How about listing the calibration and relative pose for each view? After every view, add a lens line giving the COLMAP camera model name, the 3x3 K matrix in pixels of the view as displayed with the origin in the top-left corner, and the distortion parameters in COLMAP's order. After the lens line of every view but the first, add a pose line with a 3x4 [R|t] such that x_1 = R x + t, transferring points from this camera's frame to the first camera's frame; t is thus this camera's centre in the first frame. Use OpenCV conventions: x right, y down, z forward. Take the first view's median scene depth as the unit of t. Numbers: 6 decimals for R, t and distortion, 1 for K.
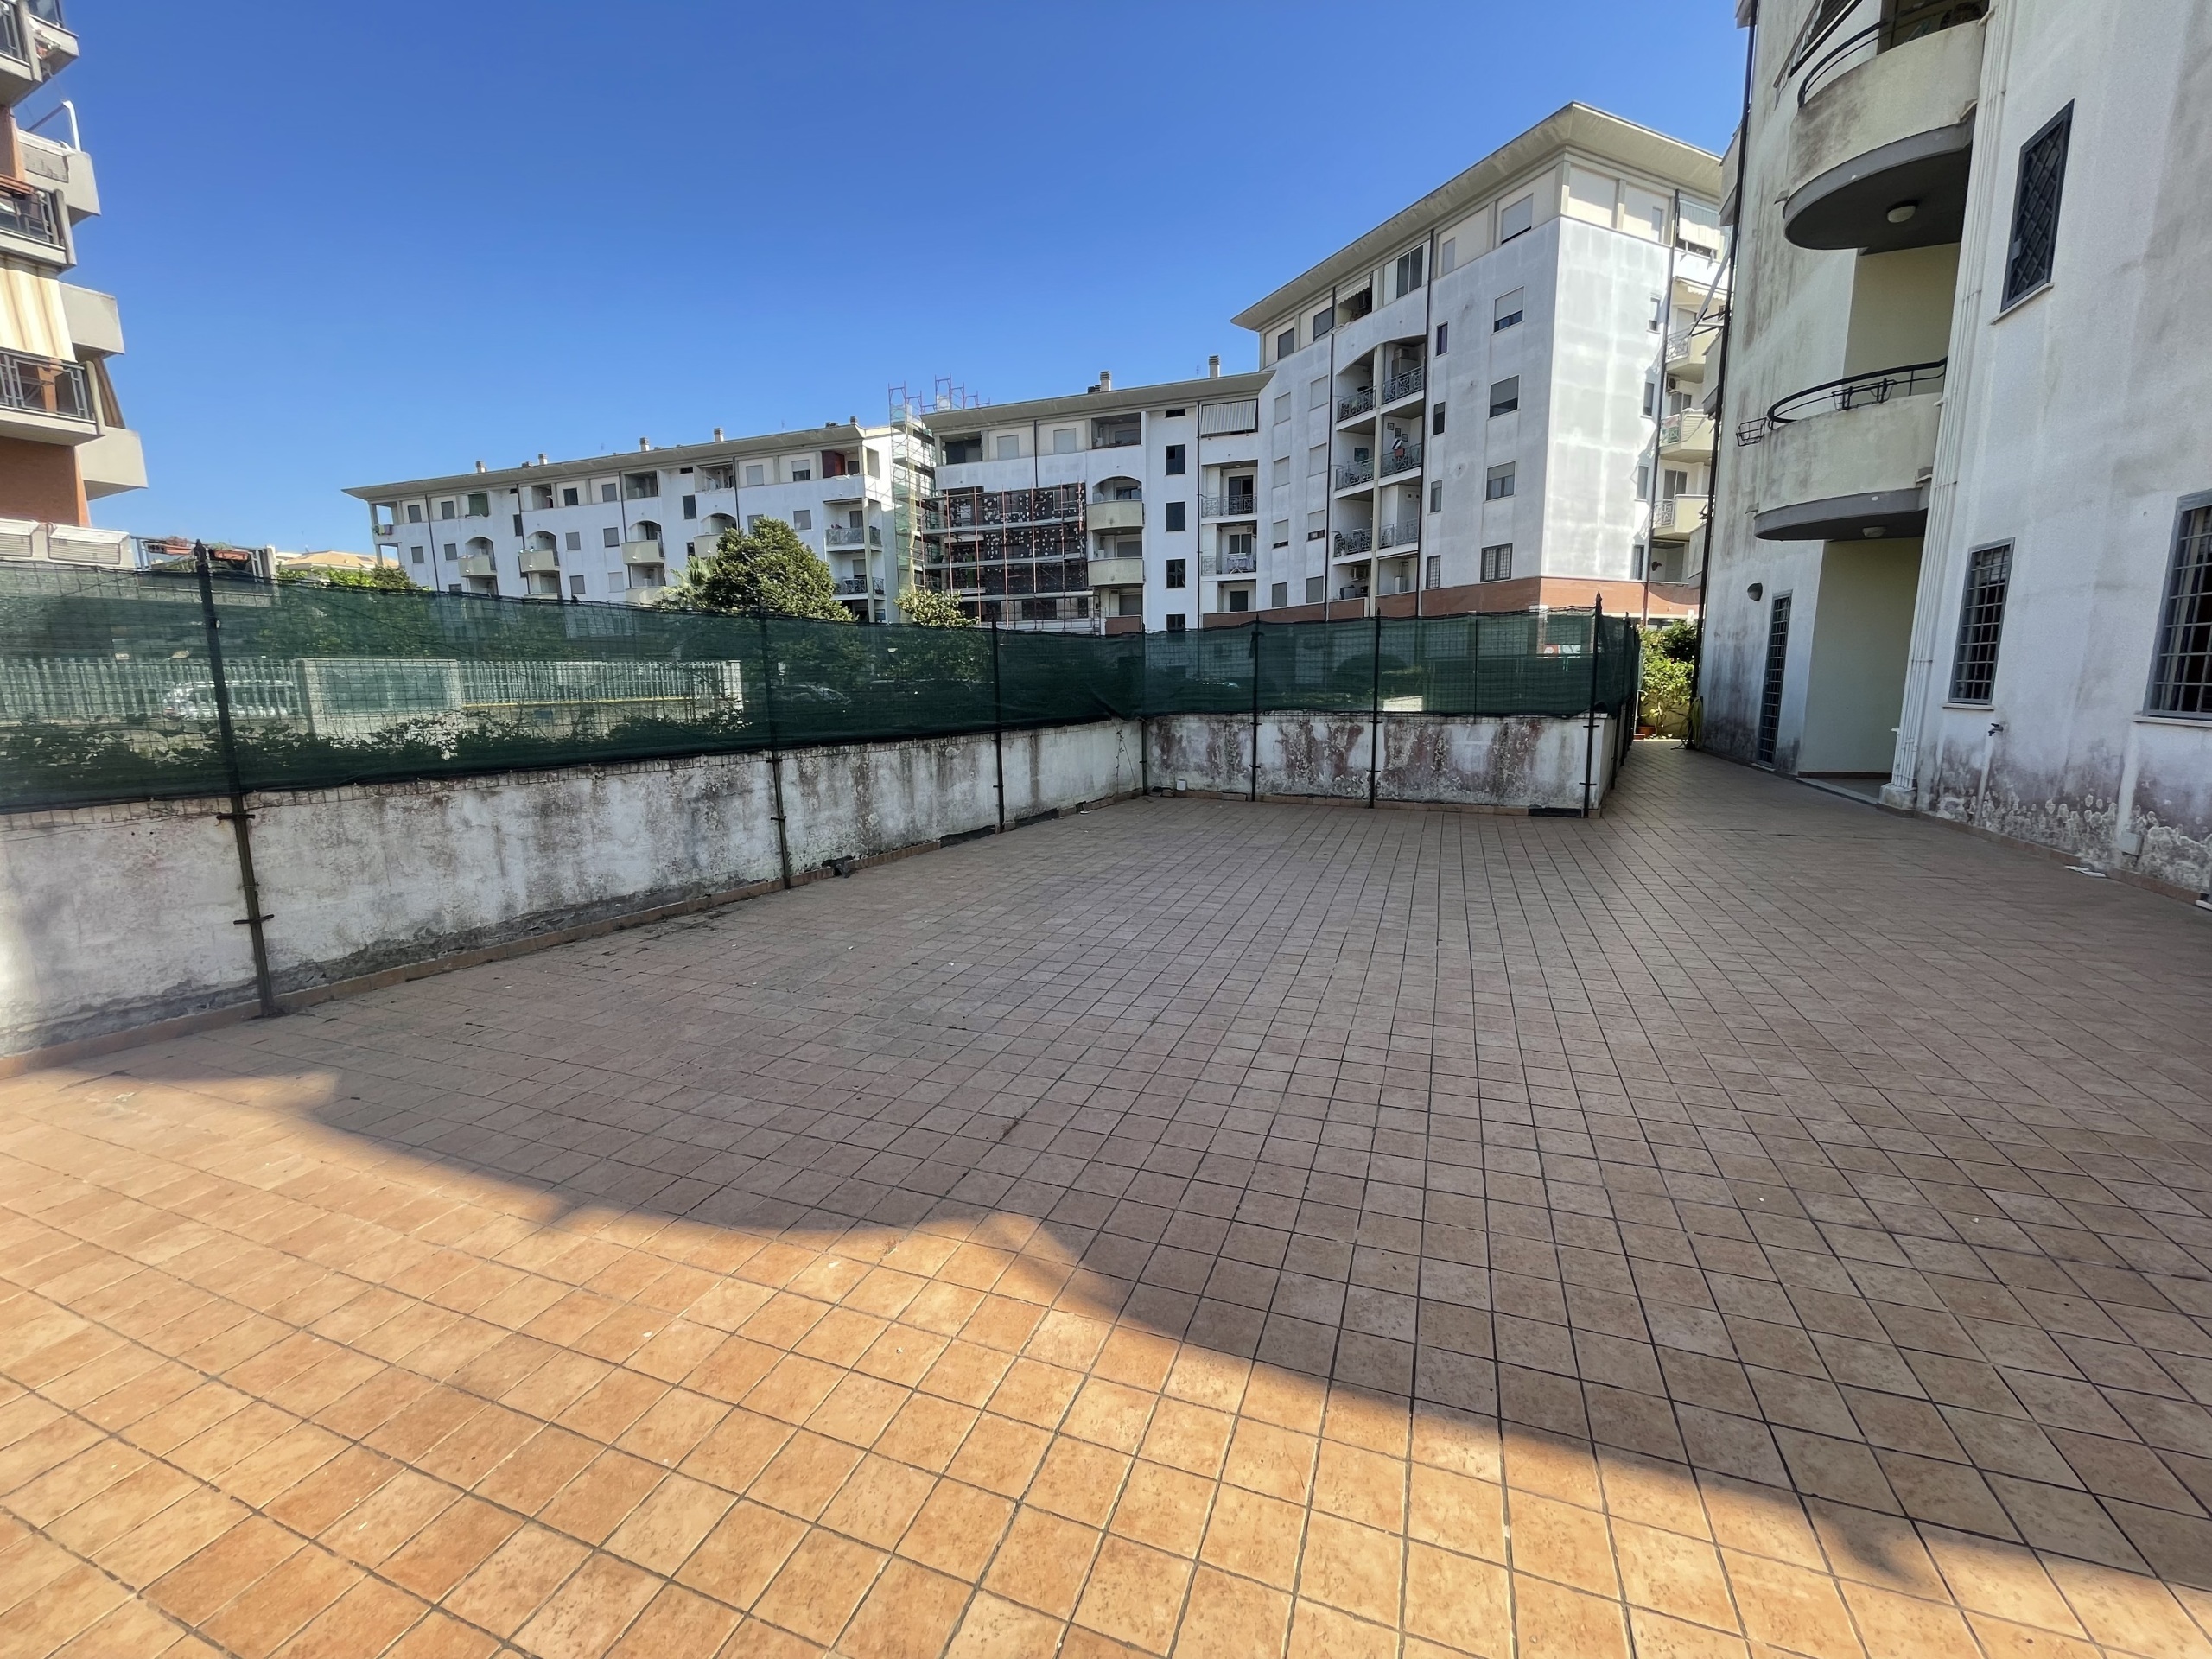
lens RADIAL K [[903.7, 0, 1098.4], [0, 903.7, 817.1], [0, 0, 1]] dist [0.002975, -0.002592]
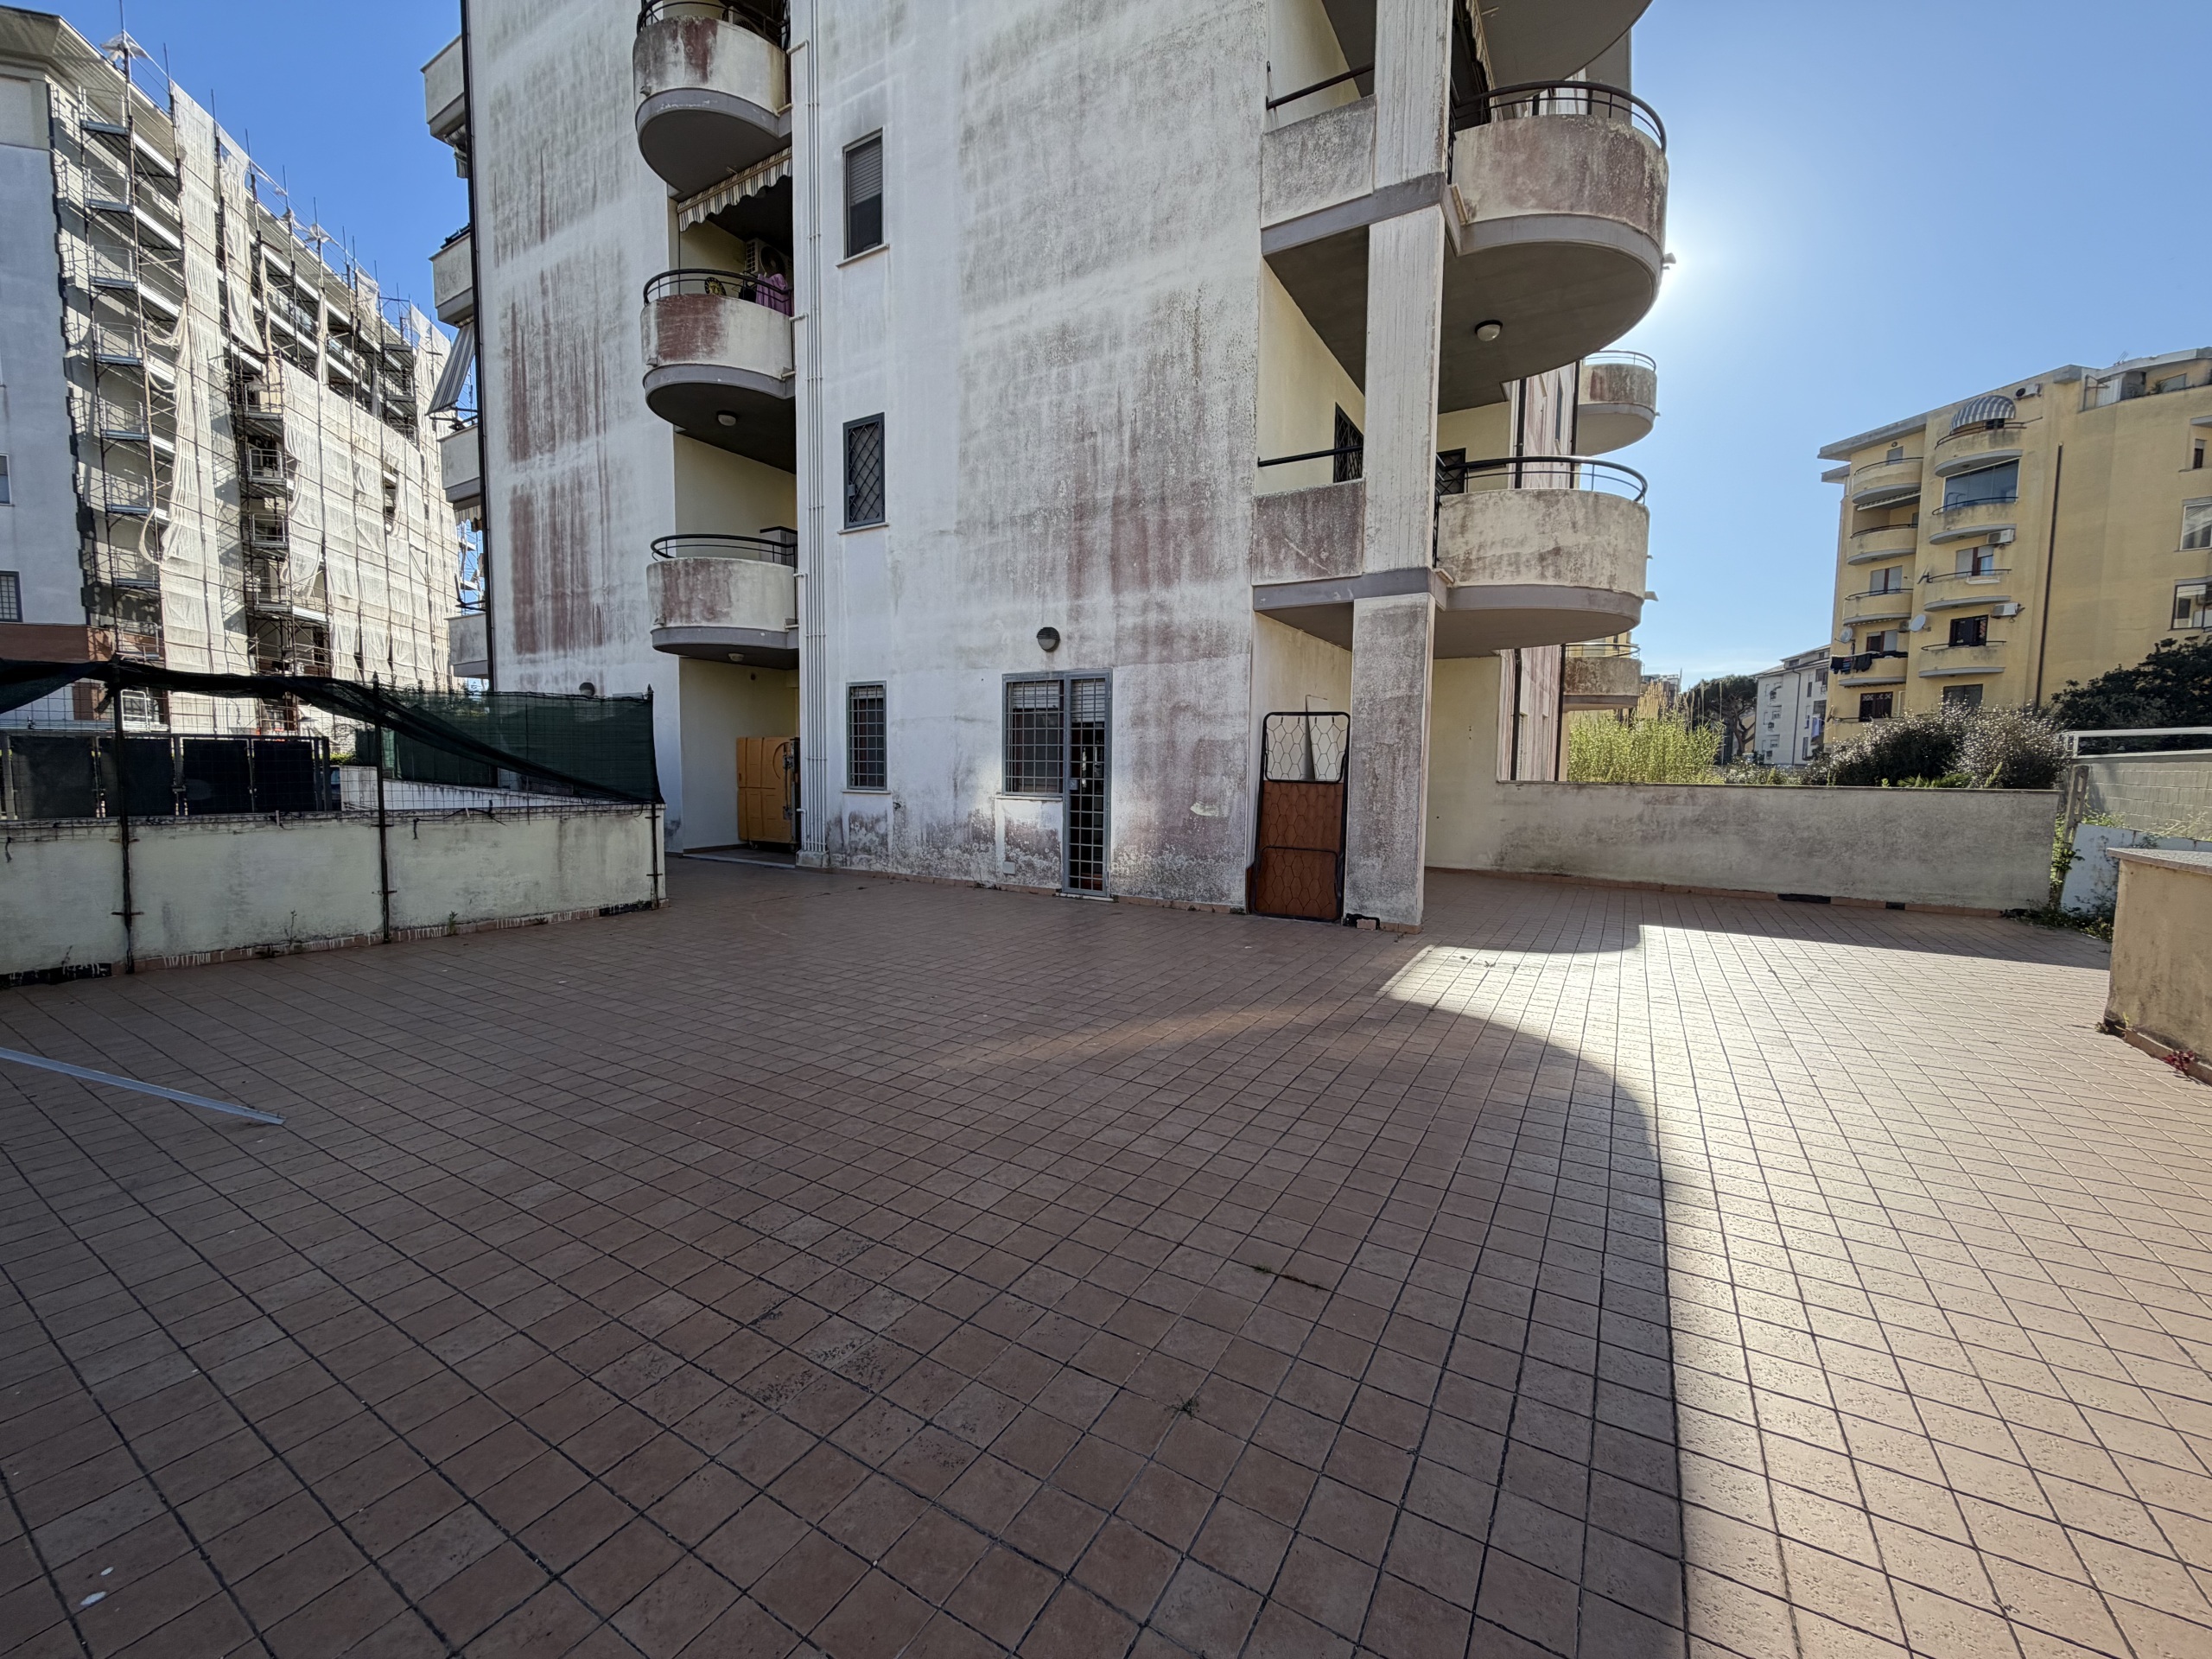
lens RADIAL K [[879.6, 0, 1110.4], [0, 879.6, 826.5], [0, 0, 1]] dist [-0.003335, -0.000179]
pose [[0.171050, -0.054486, 0.983755, -0.545227], [0.138305, 0.989911, 0.030779, -0.084302], [-0.975507, 0.130794, 0.176860, 0.561749]]
